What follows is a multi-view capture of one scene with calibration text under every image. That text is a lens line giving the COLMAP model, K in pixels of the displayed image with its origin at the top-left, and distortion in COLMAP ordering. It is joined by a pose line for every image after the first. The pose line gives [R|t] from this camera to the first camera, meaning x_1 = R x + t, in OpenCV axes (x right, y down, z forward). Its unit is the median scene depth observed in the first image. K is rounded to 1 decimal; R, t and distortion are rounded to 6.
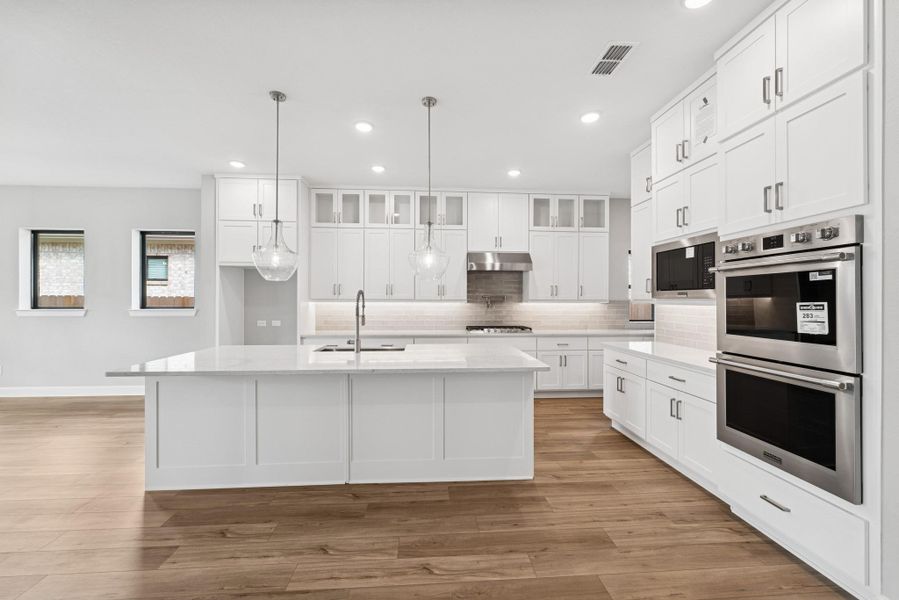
lens RADIAL K [[355.7, 0, 449.9], [0, 355.7, 298.1], [0, 0, 1]] dist [0.001885, -0.000753]
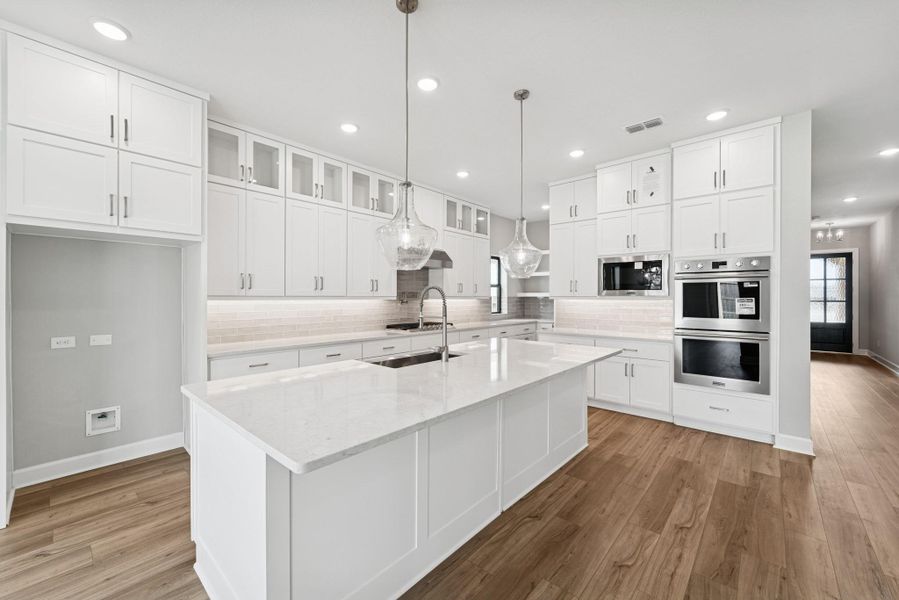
lens RADIAL K [[355.7, 0, 457.0], [0, 355.7, 295.7], [0, 0, 1]] dist [0.001885, -0.000753]
pose [[0.716976, 0.000167, 0.697097, -0.857811], [-0.003475, 0.999988, 0.003335, -0.001430], [-0.697089, -0.004814, 0.716969, 0.415017]]
